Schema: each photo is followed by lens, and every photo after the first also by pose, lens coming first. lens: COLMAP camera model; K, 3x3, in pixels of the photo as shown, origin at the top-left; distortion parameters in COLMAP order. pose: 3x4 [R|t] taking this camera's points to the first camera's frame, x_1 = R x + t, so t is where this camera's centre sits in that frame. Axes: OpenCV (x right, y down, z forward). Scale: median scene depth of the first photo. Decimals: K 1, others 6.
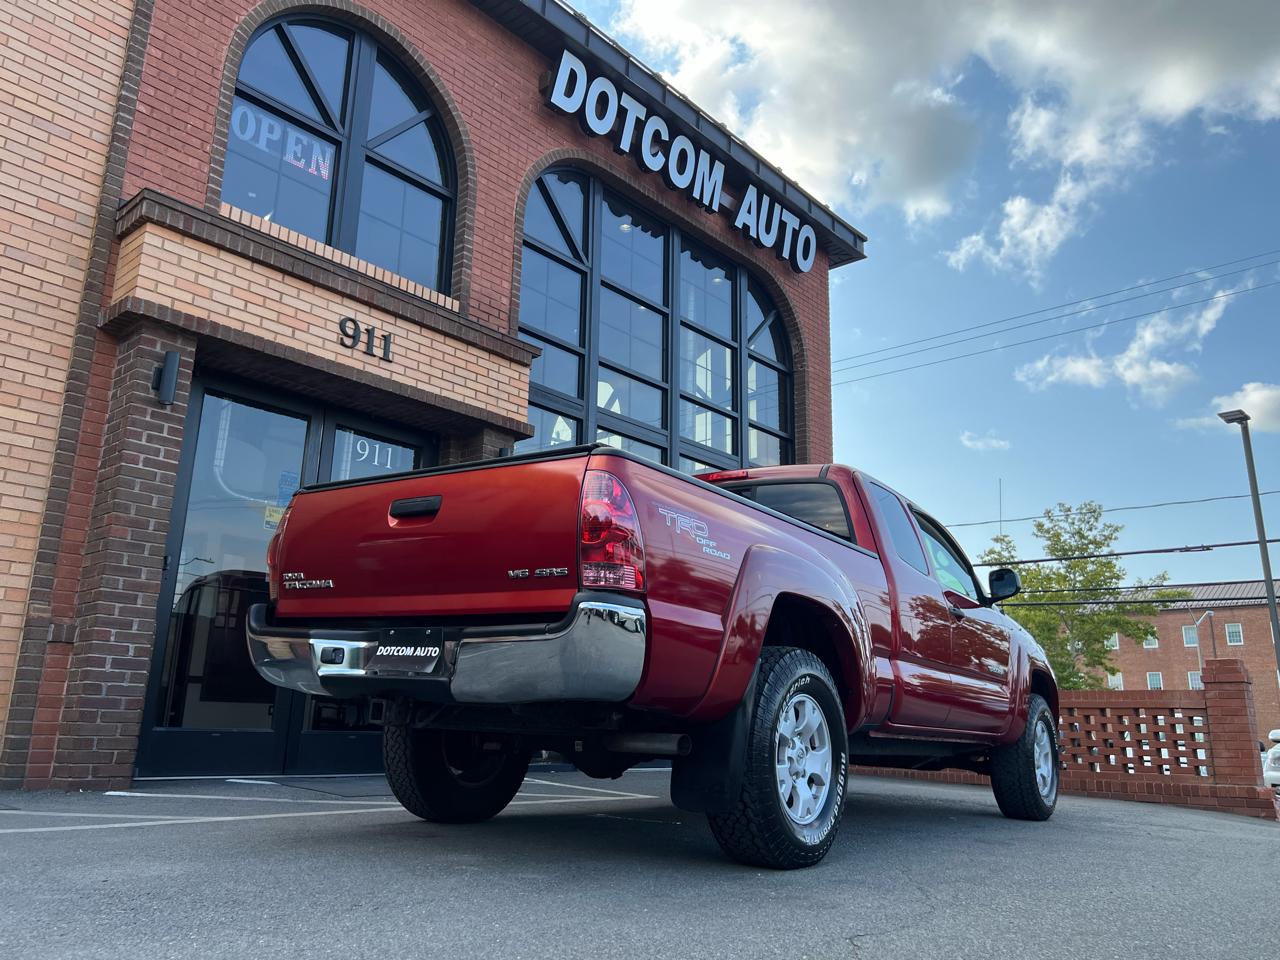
lens RADIAL K [[968.2, 0, 638.1], [0, 968.2, 471.9], [0, 0, 1]] dist [0.053447, -0.058106]
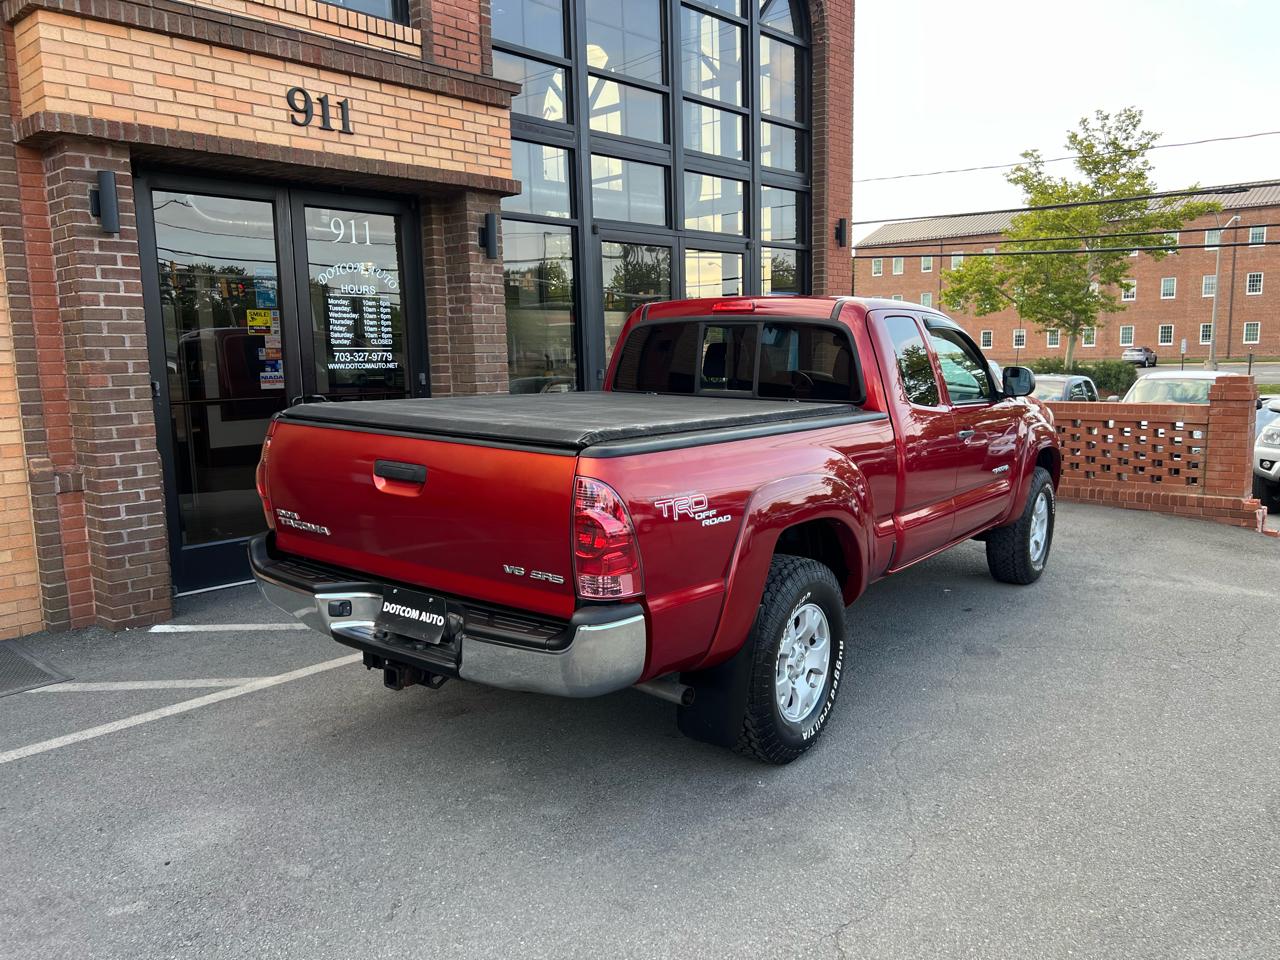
lens RADIAL K [[971.4, 0, 653.0], [0, 971.4, 478.5], [0, 0, 1]] dist [0.047042, -0.052004]
pose [[0.999094, -0.041830, -0.007791, 0.012754], [0.041592, 0.921503, 0.386137, -0.158354], [-0.008973, -0.386111, 0.922409, 0.056401]]
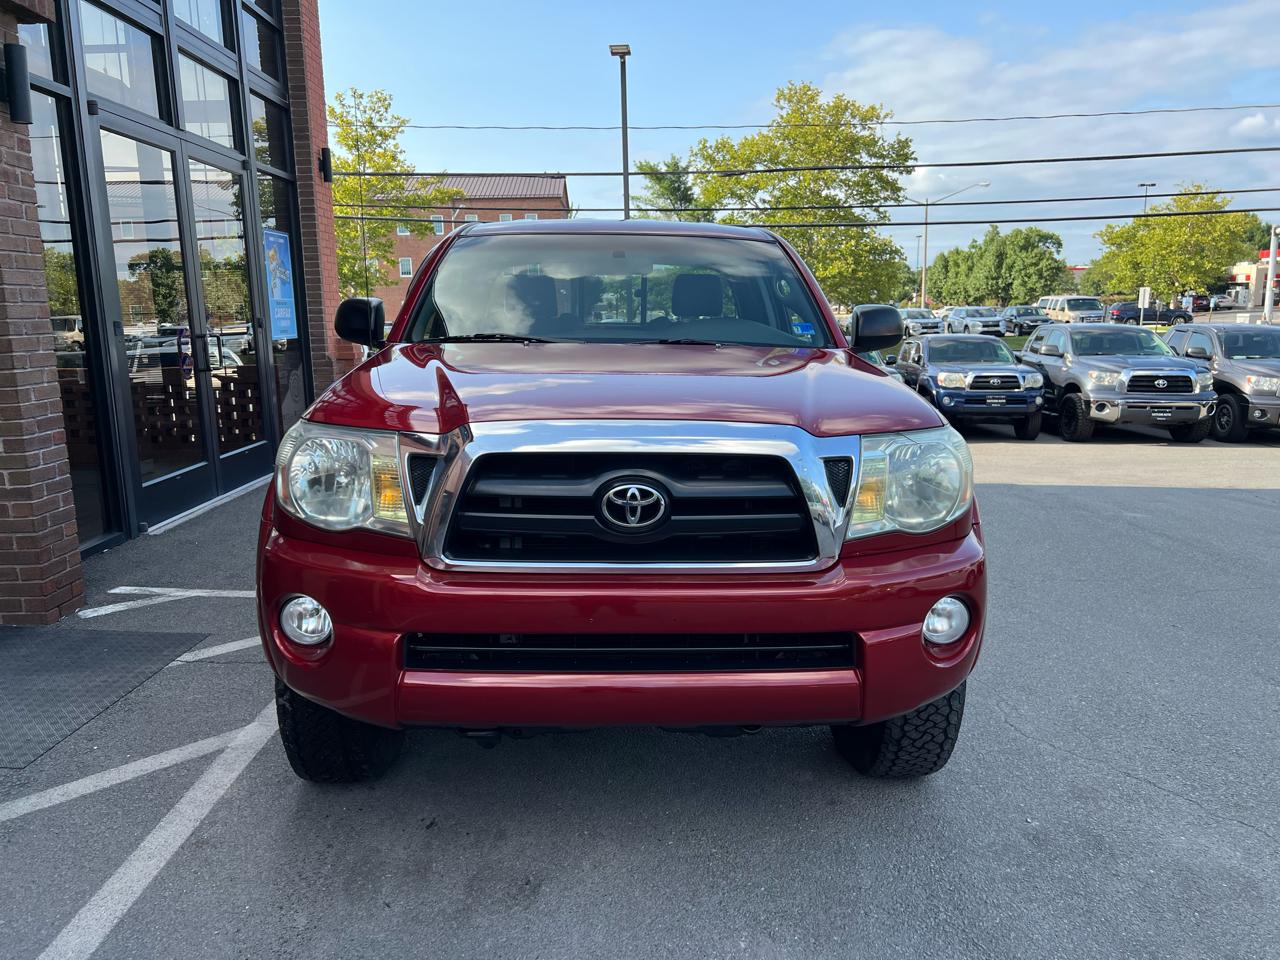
lens RADIAL K [[968.2, 0, 638.1], [0, 968.2, 471.9], [0, 0, 1]] dist [0.053447, -0.058106]
pose [[0.737631, -0.143822, 0.659709, -0.304286], [-0.144626, 0.920720, 0.362432, -0.058288], [-0.659533, -0.362752, 0.658352, 0.369727]]
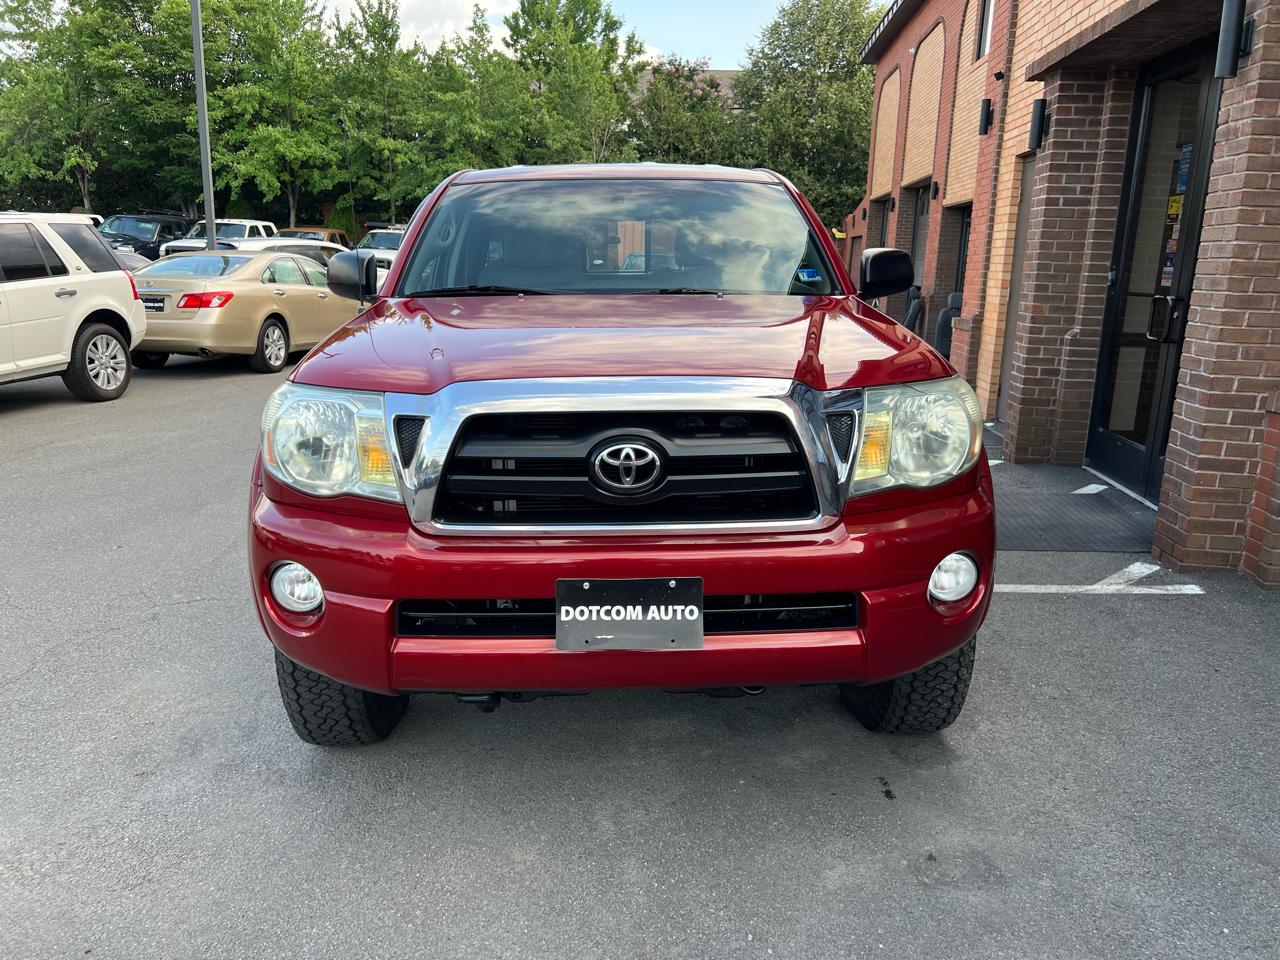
lens RADIAL K [[968.2, 0, 638.1], [0, 968.2, 471.9], [0, 0, 1]] dist [0.053447, -0.058106]
pose [[-0.794553, 0.084971, -0.601220, 0.516692], [0.113990, 0.993429, -0.010242, 0.224123], [0.596399, -0.076671, -0.799018, 1.344813]]
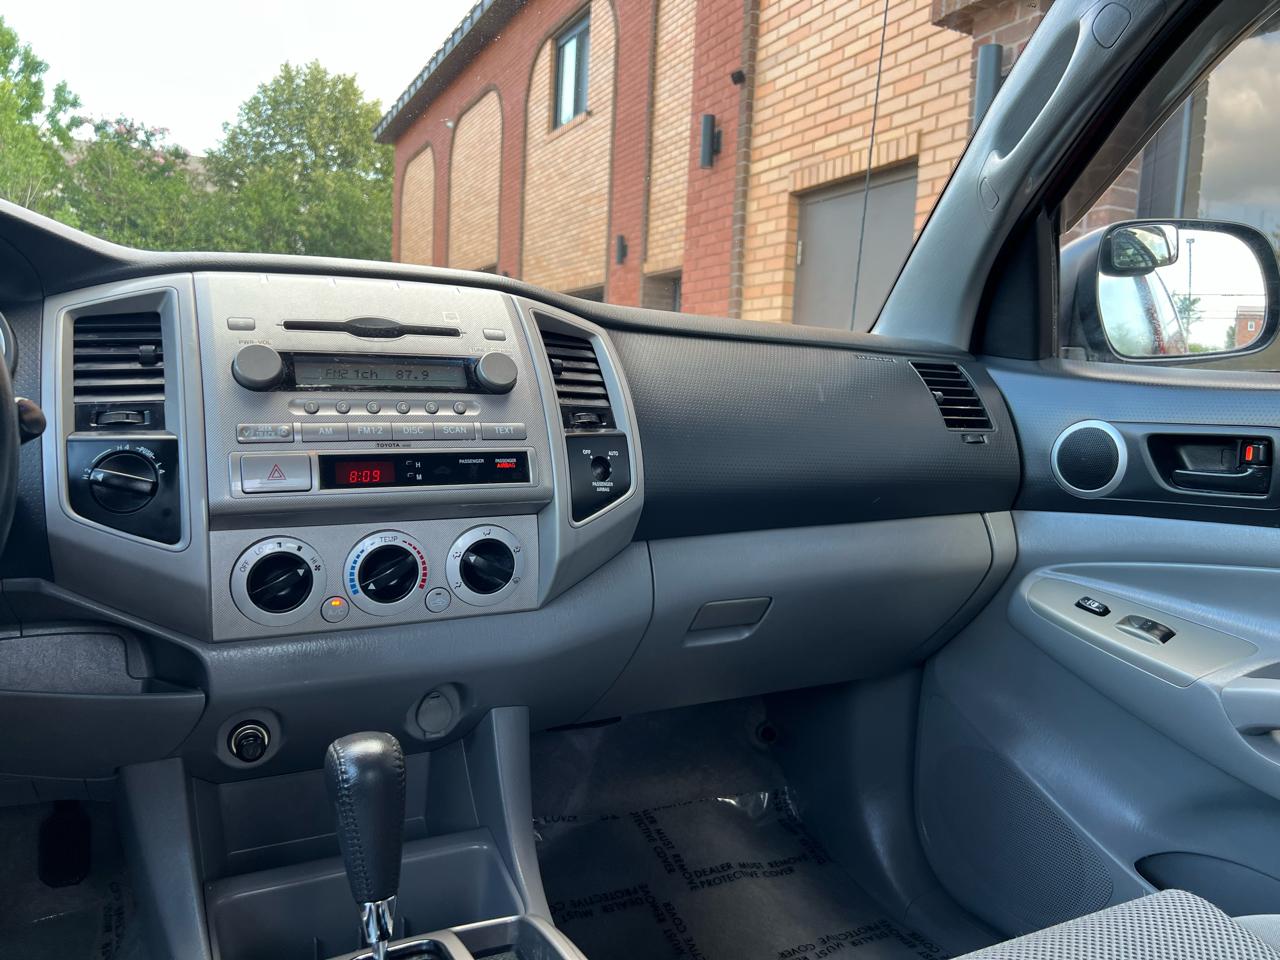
lens RADIAL K [[962.1, 0, 669.4], [0, 962.1, 493.6], [0, 0, 1]] dist [0.003293, -0.025810]
pose [[-0.360540, 0.055654, -0.931082, 0.139340], [0.187777, 0.982112, -0.014009, 0.102305], [0.913647, -0.179887, -0.364541, 0.829413]]
